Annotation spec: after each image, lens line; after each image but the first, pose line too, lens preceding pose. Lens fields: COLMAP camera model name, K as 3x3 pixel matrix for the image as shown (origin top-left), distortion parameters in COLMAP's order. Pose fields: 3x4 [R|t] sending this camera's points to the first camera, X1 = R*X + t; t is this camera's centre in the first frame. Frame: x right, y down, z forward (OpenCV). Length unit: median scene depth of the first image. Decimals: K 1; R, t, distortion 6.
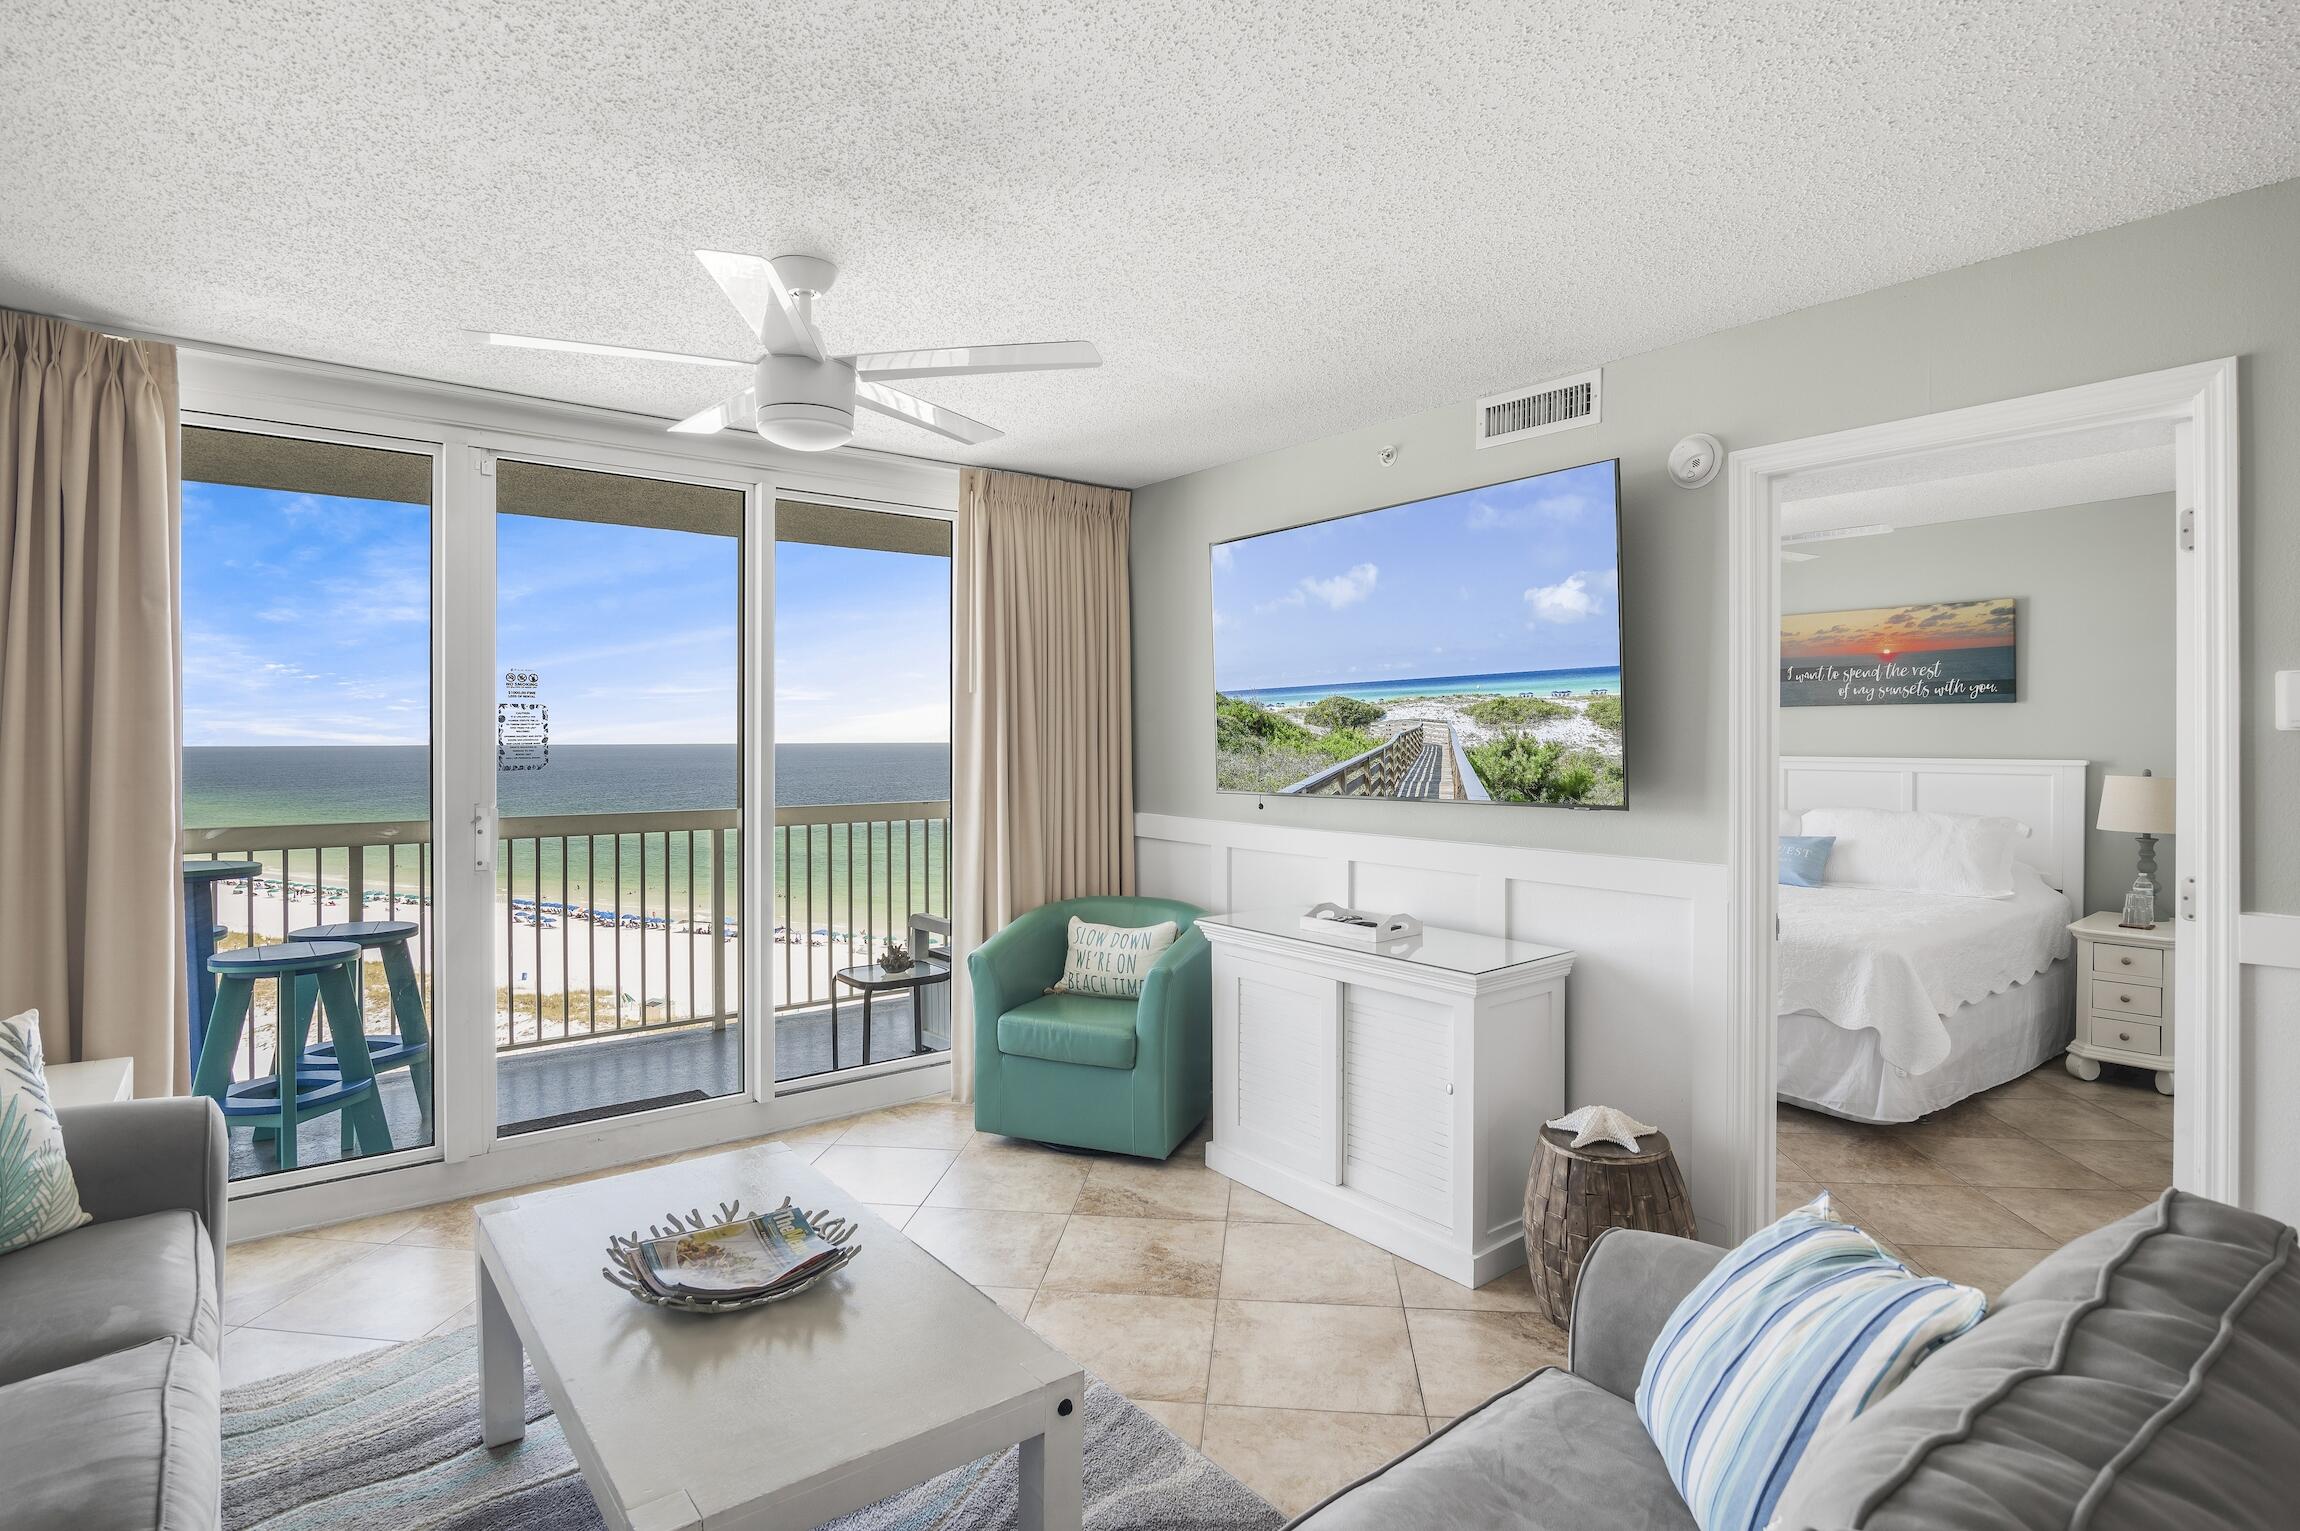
lens RADIAL K [[1157.0, 0, 1147.9], [0, 1157.0, 758.1], [0, 0, 1]] dist [-0.015063, 0.001588]
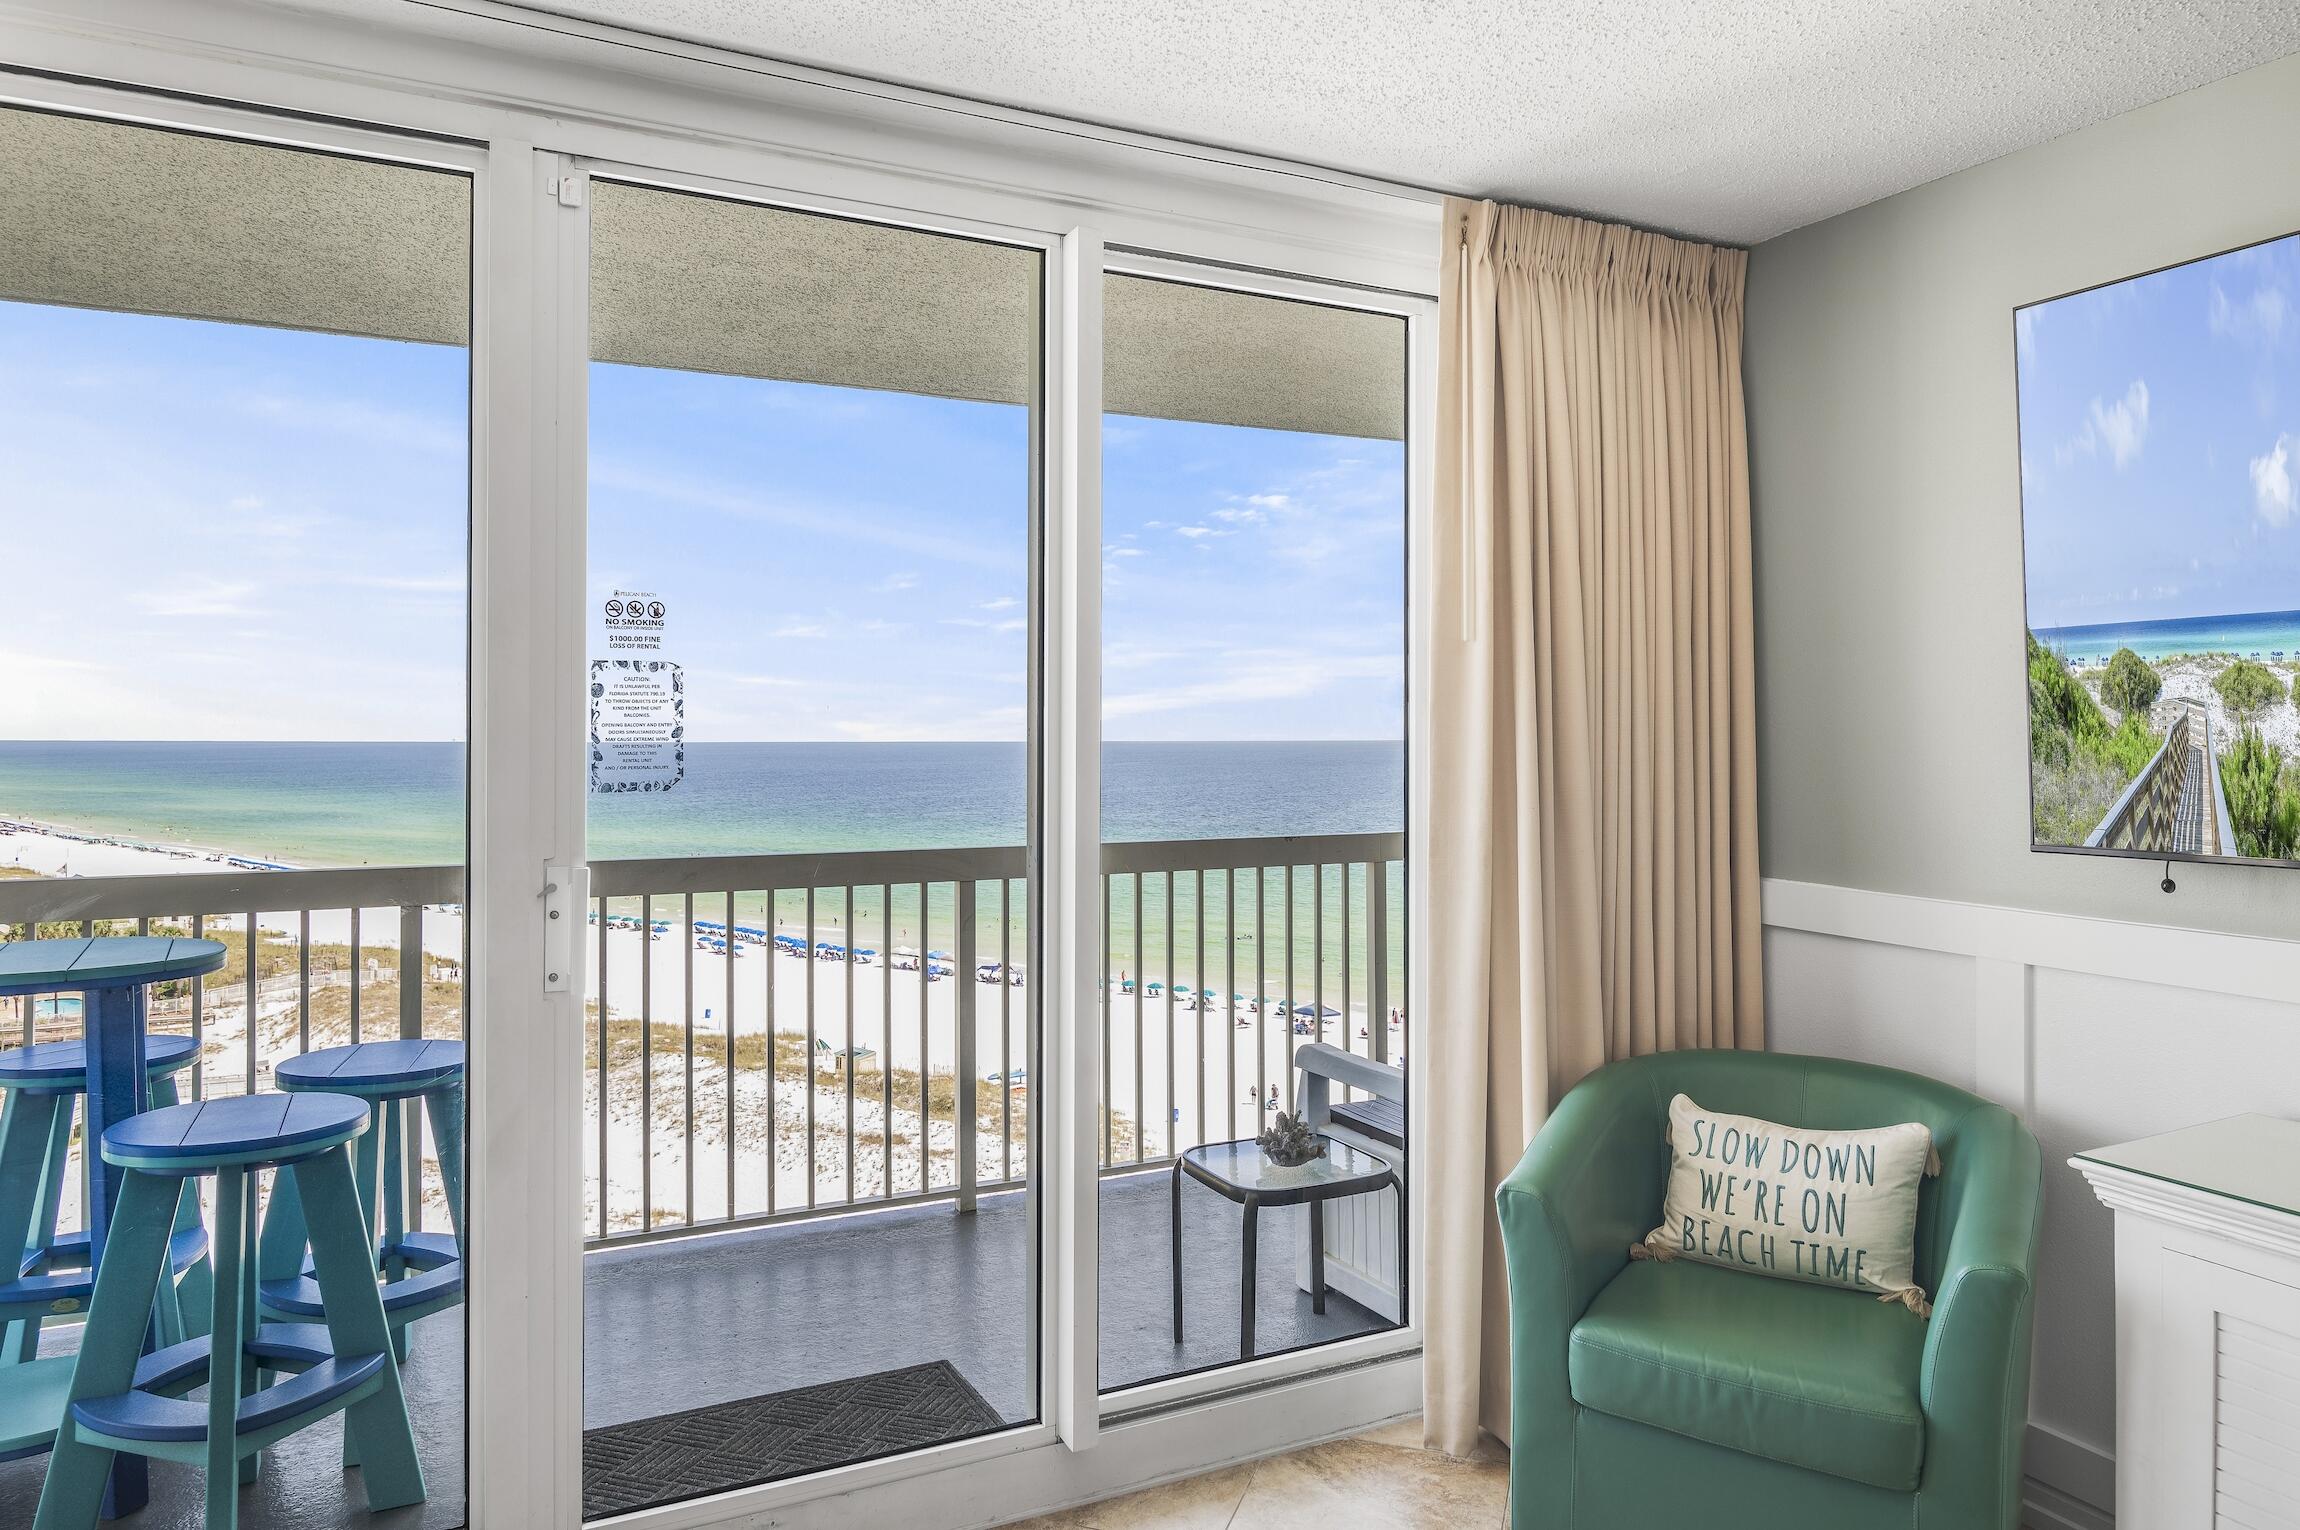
lens RADIAL K [[1443.4, 0, 1130.9], [0, 1443.4, 767.6], [0, 0, 1]] dist [-0.018887, -0.000344]
pose [[0.977488, 0.007262, -0.210866, -0.166023], [-0.005777, 0.999954, 0.007655, -0.005249], [0.210912, -0.006265, 0.977485, 0.360712]]
